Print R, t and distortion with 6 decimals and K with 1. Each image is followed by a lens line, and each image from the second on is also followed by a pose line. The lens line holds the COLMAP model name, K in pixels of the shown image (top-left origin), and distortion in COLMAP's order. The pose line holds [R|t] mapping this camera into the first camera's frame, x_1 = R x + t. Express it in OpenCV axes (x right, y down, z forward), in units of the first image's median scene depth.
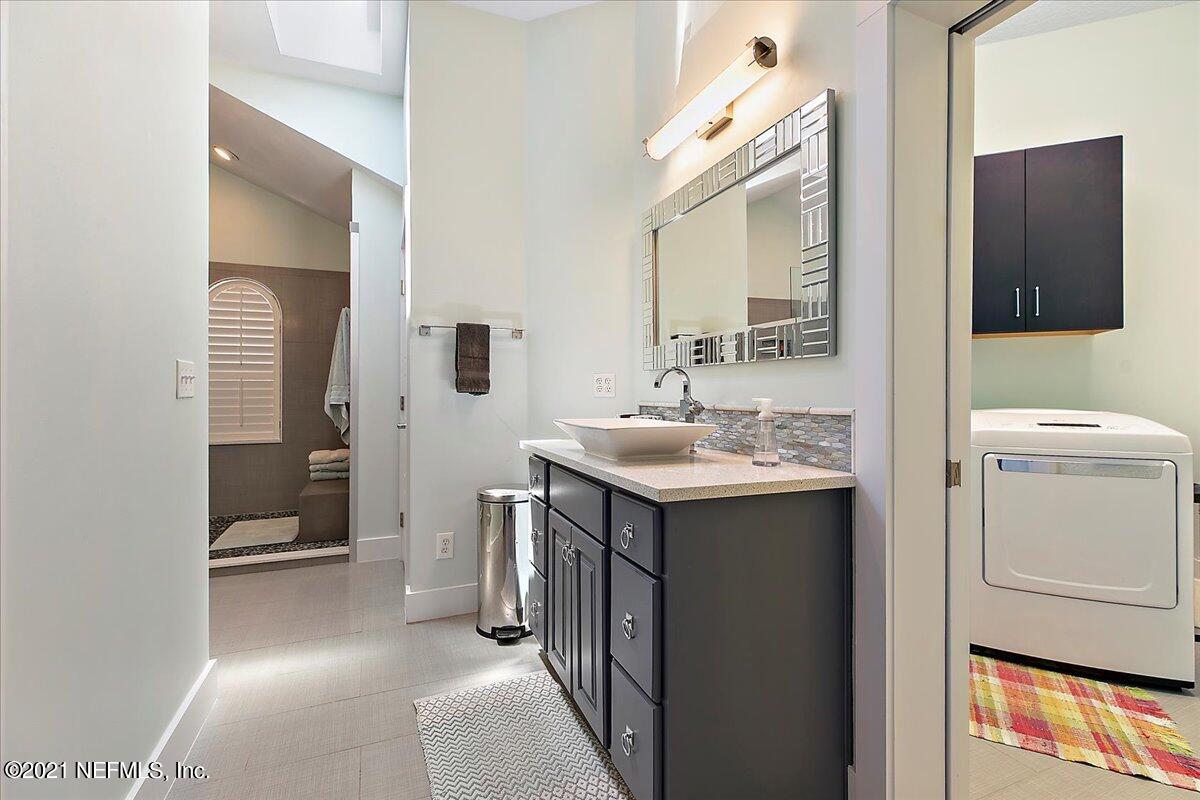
lens RADIAL K [[549.1, 0, 598.5], [0, 549.1, 390.2], [0, 0, 1]] dist [-0.000592, -0.000108]
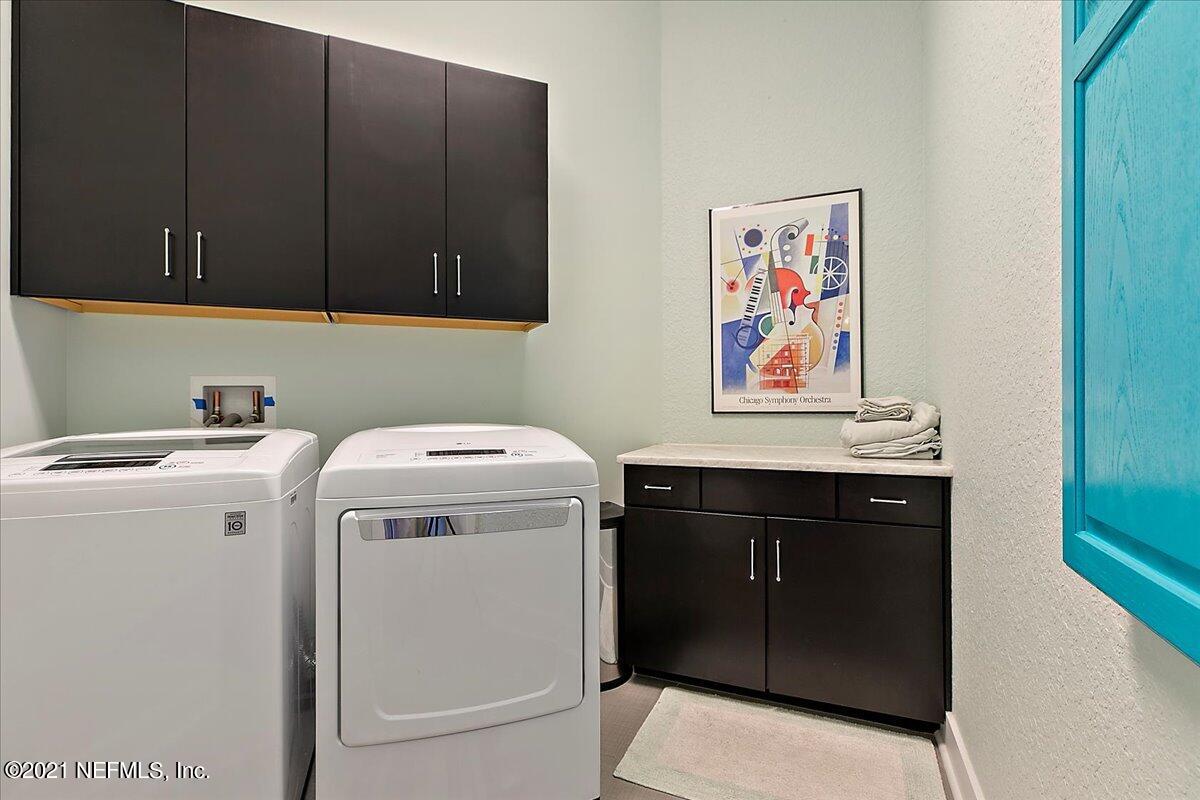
lens RADIAL K [[549.1, 0, 600.0], [0, 549.1, 400.2], [0, 0, 1]] dist [-0.000592, -0.000108]
pose [[0.711404, -0.000742, 0.702783, 0.501795], [-0.000821, 0.999998, 0.001887, 0.000692], [-0.702783, -0.001920, 0.711402, 0.420578]]
